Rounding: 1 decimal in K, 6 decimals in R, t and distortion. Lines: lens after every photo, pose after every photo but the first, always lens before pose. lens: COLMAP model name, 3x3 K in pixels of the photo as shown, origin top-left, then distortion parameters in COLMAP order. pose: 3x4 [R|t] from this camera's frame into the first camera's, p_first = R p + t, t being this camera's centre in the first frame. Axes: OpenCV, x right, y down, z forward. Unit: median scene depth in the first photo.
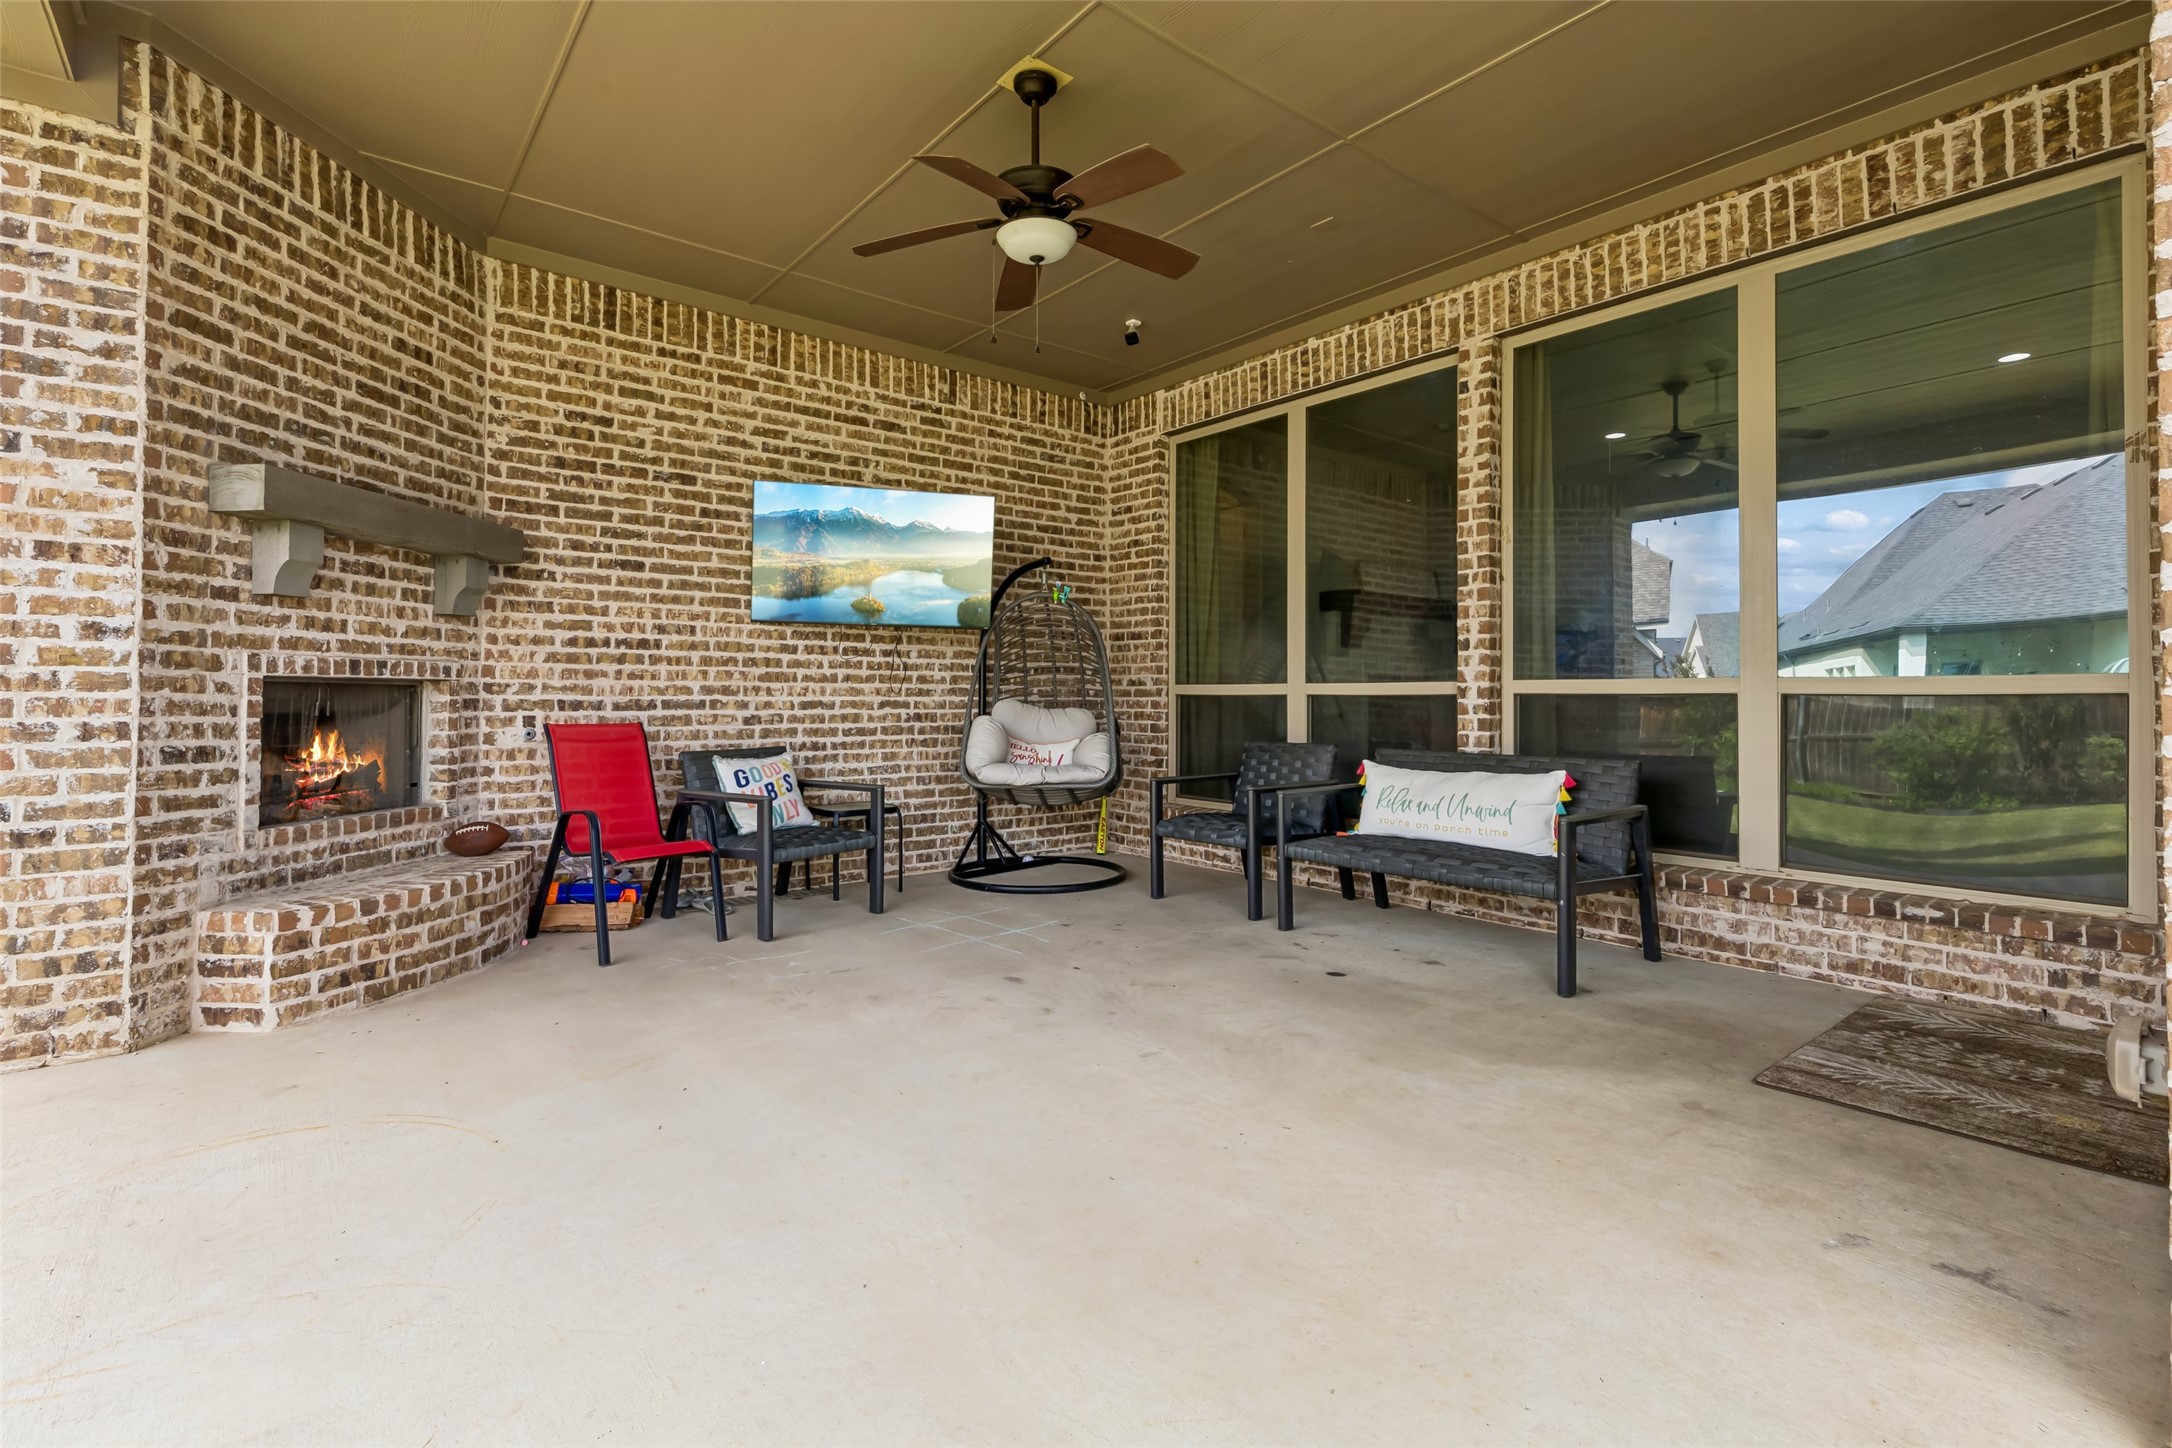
lens RADIAL K [[990.1, 0, 1081.9], [0, 990.1, 680.5], [0, 0, 1]] dist [0.000461, -0.000306]
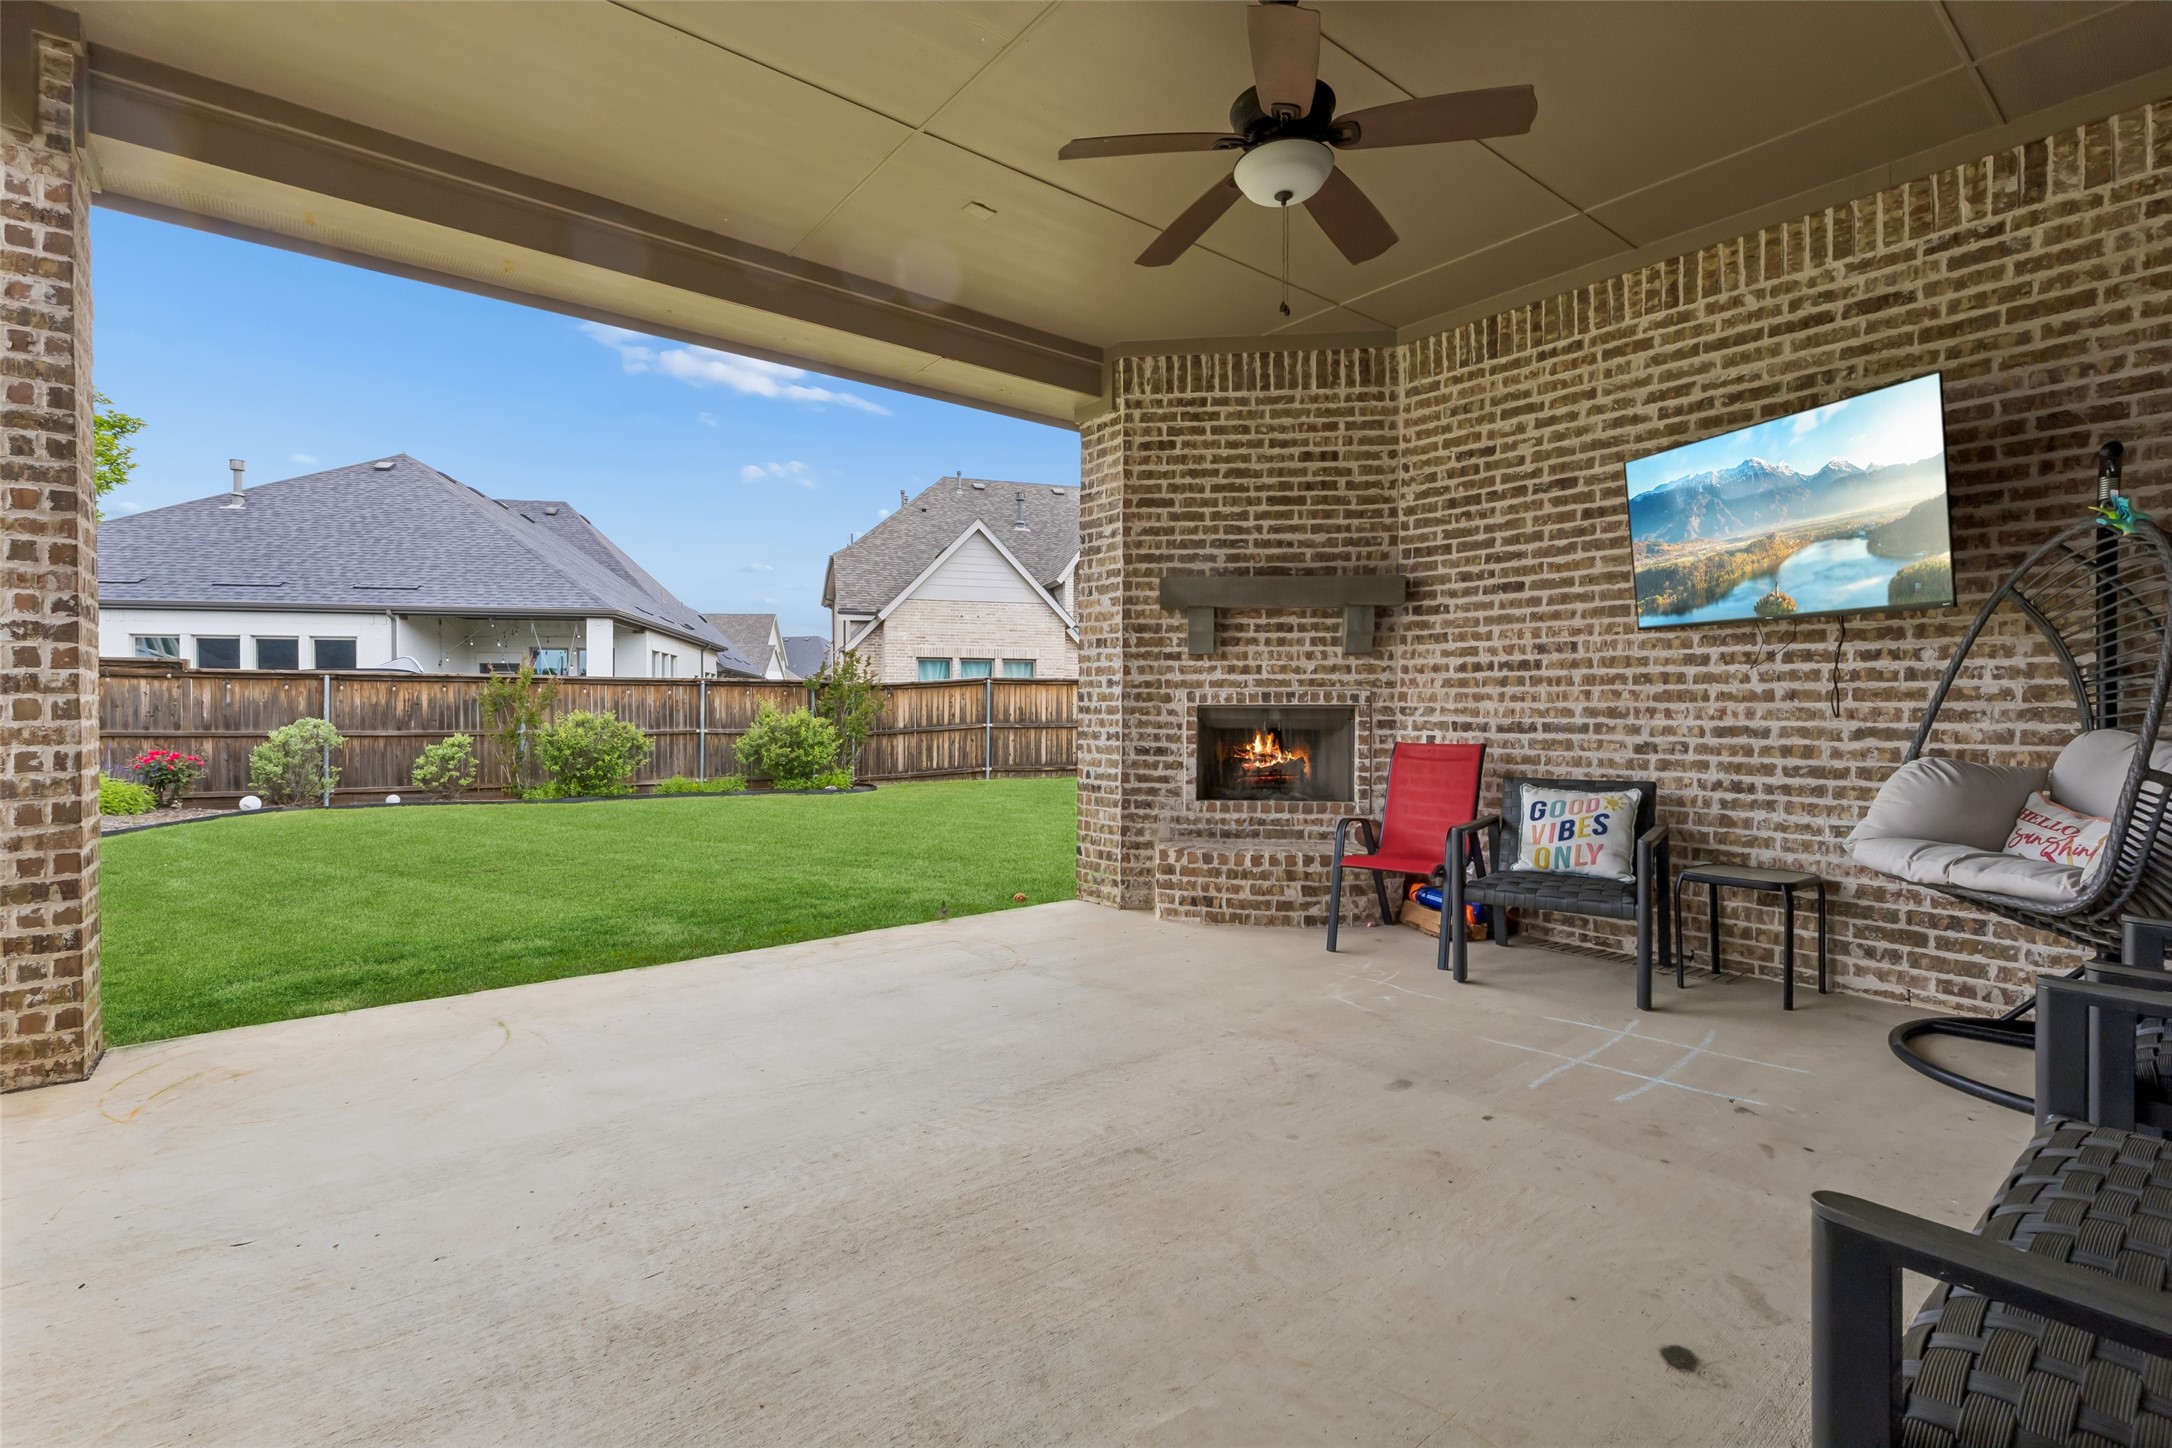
lens RADIAL K [[979.3, 0, 1075.2], [0, 979.3, 719.8], [0, 0, 1]] dist [0.002471, -0.000377]
pose [[0.000474, 0.010870, -0.999941, 0.552244], [0.016327, 0.999808, 0.010876, -0.000775], [0.999867, -0.016331, 0.000296, 0.581368]]
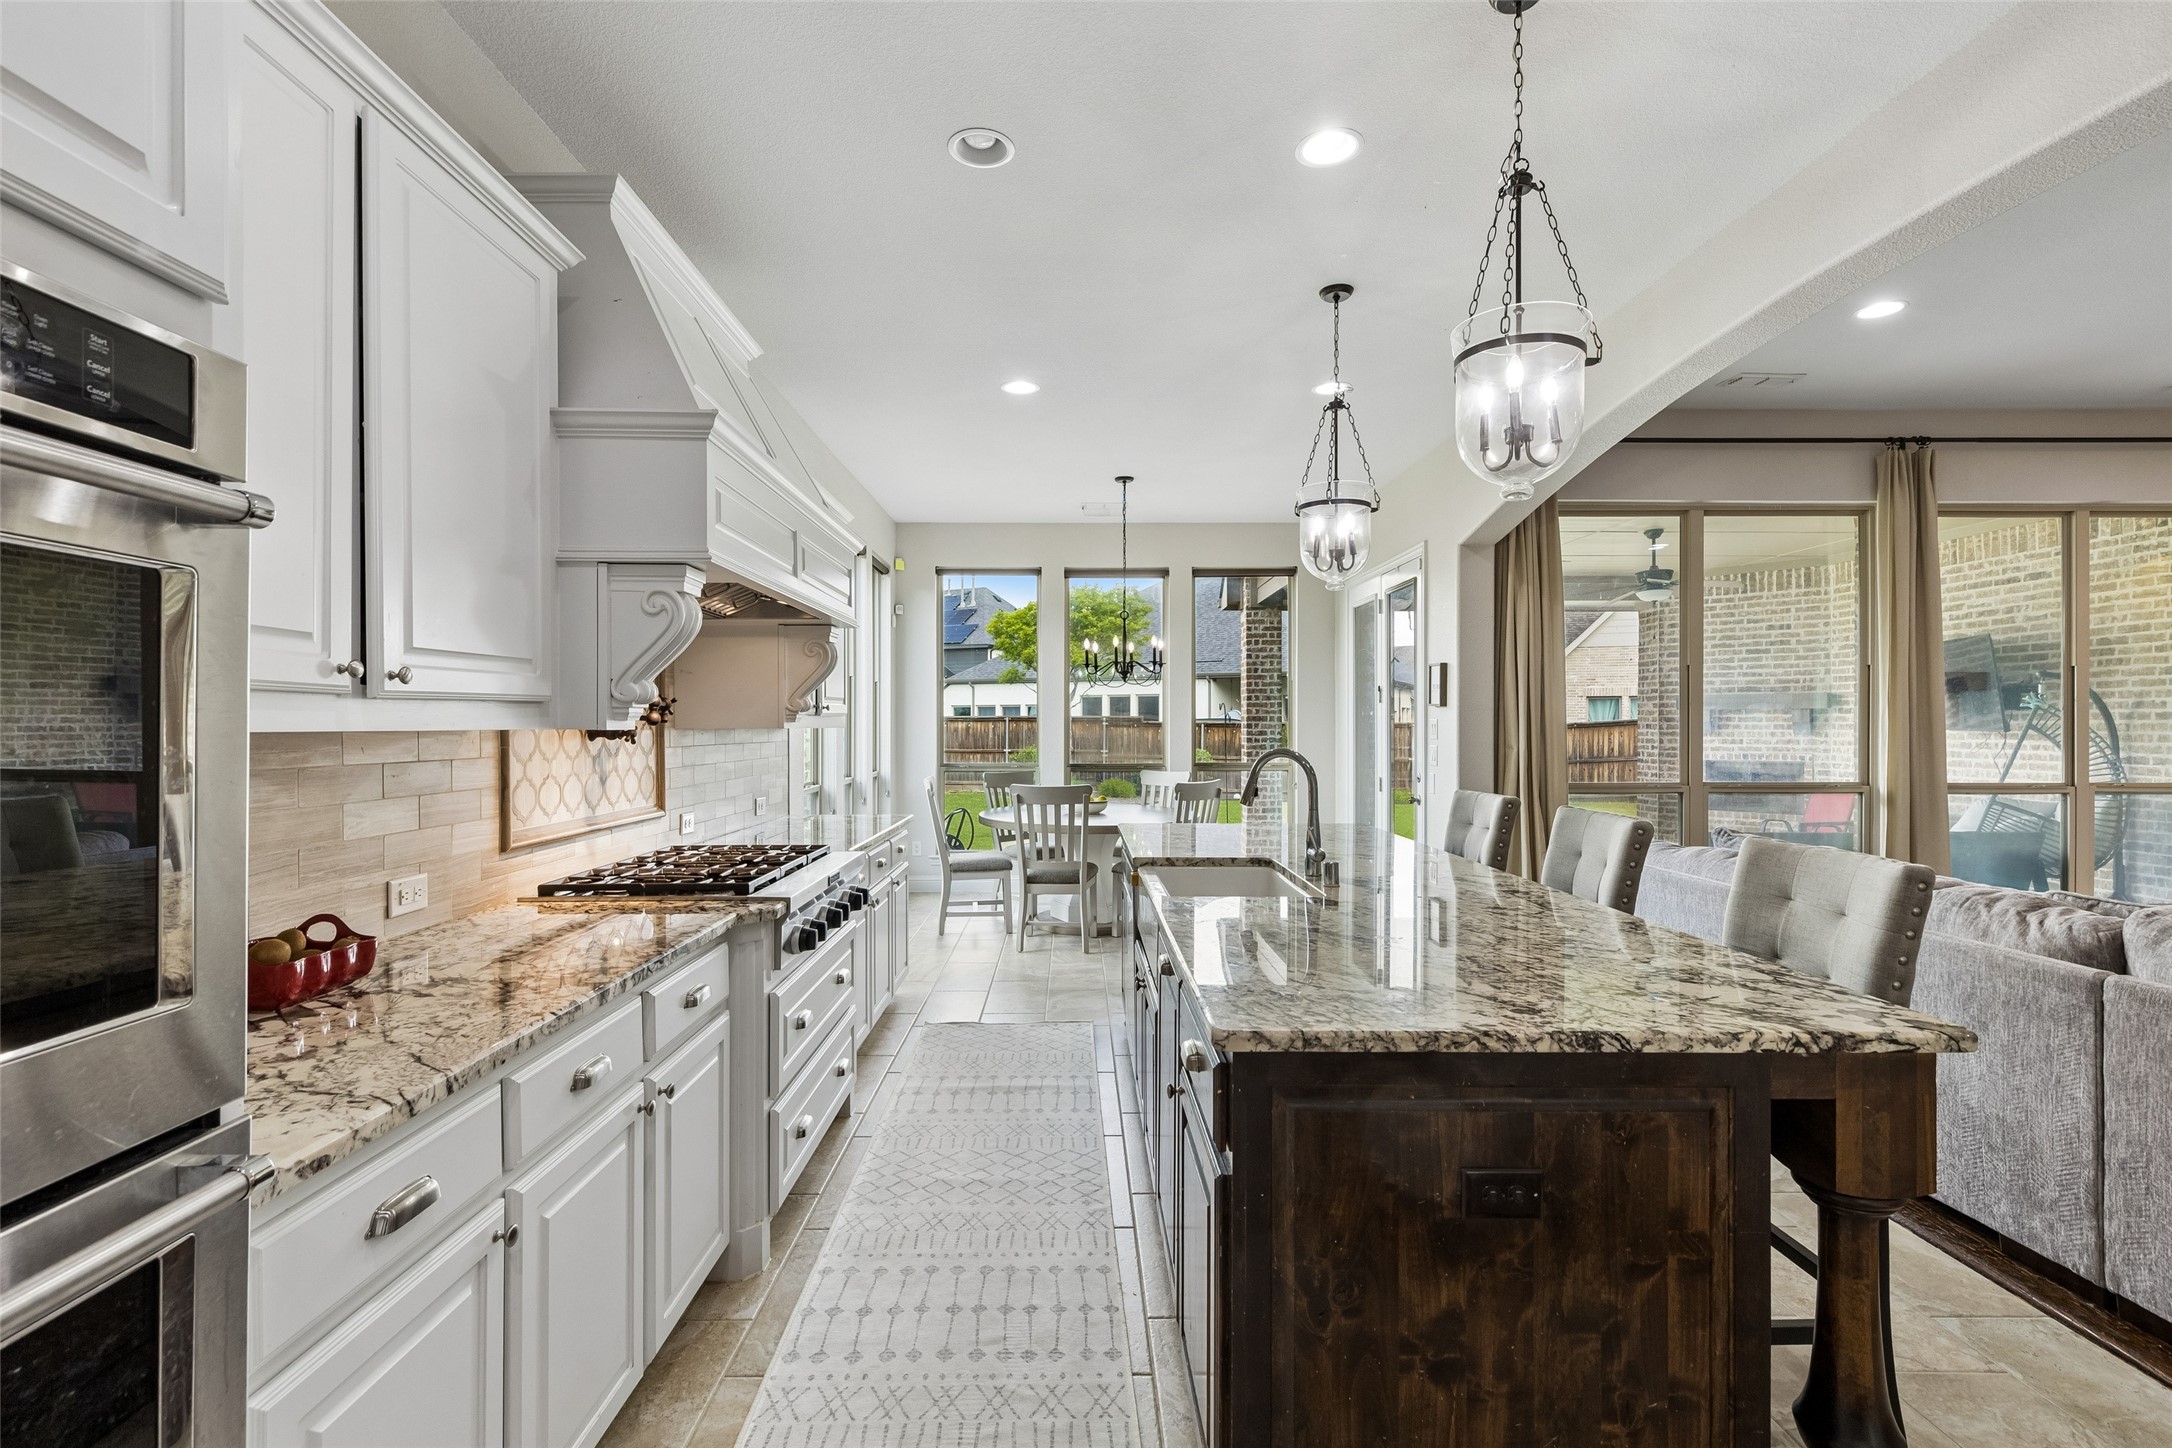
lens RADIAL K [[979.2, 0, 1090.3], [0, 979.2, 727.1], [0, 0, 1]] dist [0.000618, -0.000369]
pose [[-0.606380, -0.001704, -0.795173, 1.983852], [0.012446, 0.999855, -0.011634, -0.068301], [0.795078, -0.016952, -0.606271, 0.966181]]
